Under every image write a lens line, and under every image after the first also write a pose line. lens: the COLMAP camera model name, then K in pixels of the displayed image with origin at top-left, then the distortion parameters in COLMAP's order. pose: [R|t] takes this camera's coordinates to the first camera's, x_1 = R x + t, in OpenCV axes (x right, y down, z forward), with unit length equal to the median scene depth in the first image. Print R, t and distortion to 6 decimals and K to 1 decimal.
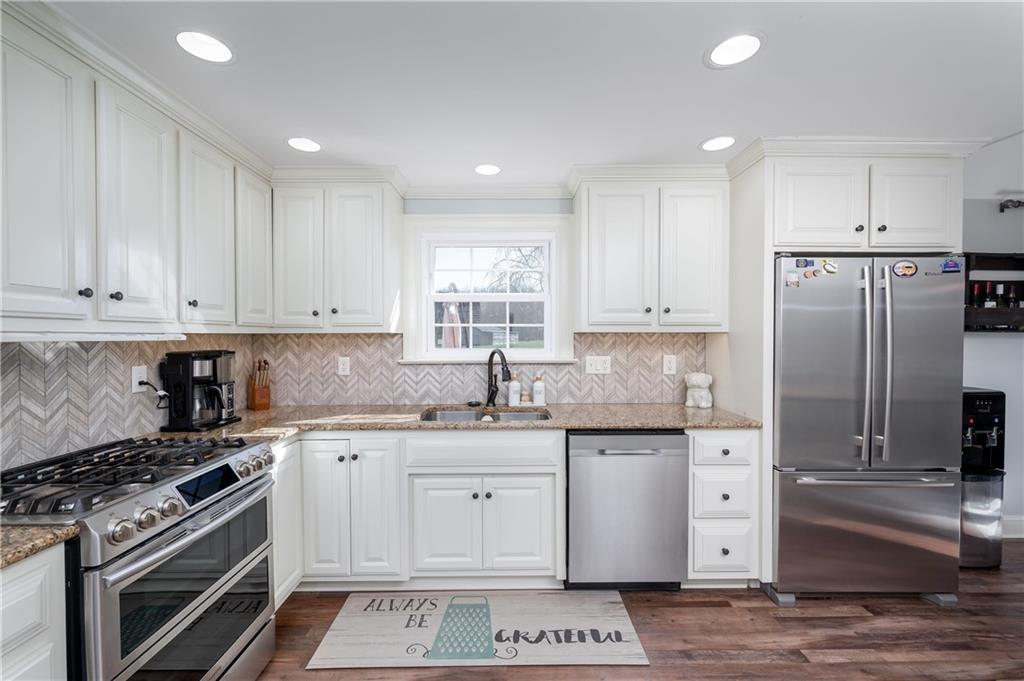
lens RADIAL K [[424.9, 0, 512.3], [0, 424.9, 343.1], [0, 0, 1]] dist [0.000078, 0.000099]
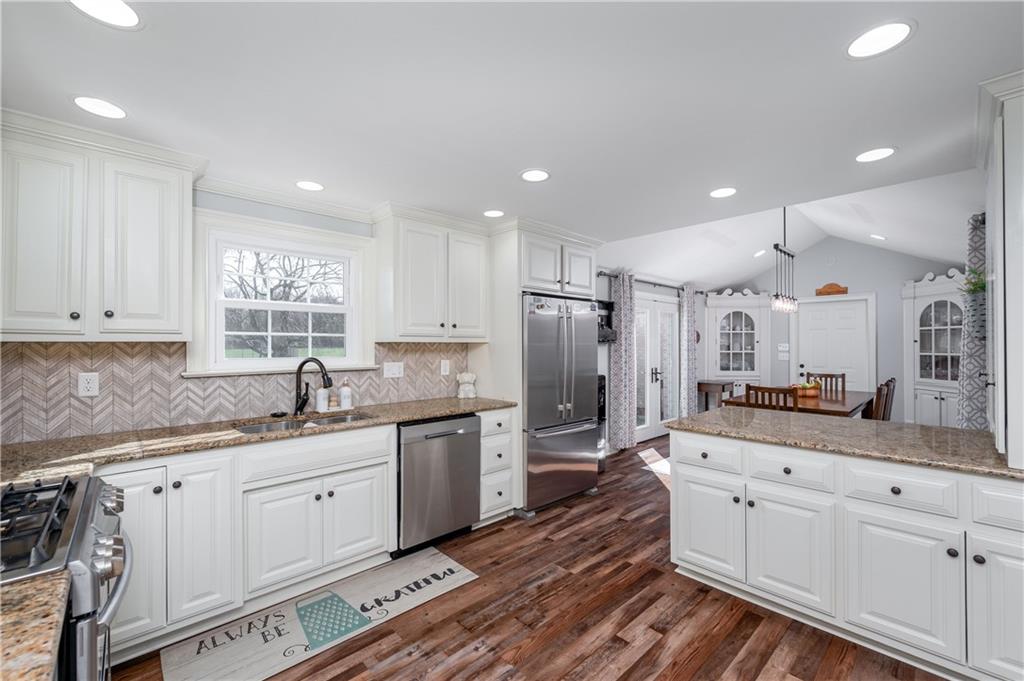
lens RADIAL K [[424.9, 0, 512.8], [0, 424.9, 341.7], [0, 0, 1]] dist [0.000078, 0.000099]
pose [[0.737132, 0.004680, 0.675733, -0.444035], [0.011367, 0.999749, -0.019323, 0.000534], [-0.675654, 0.021925, 0.736893, -0.109890]]
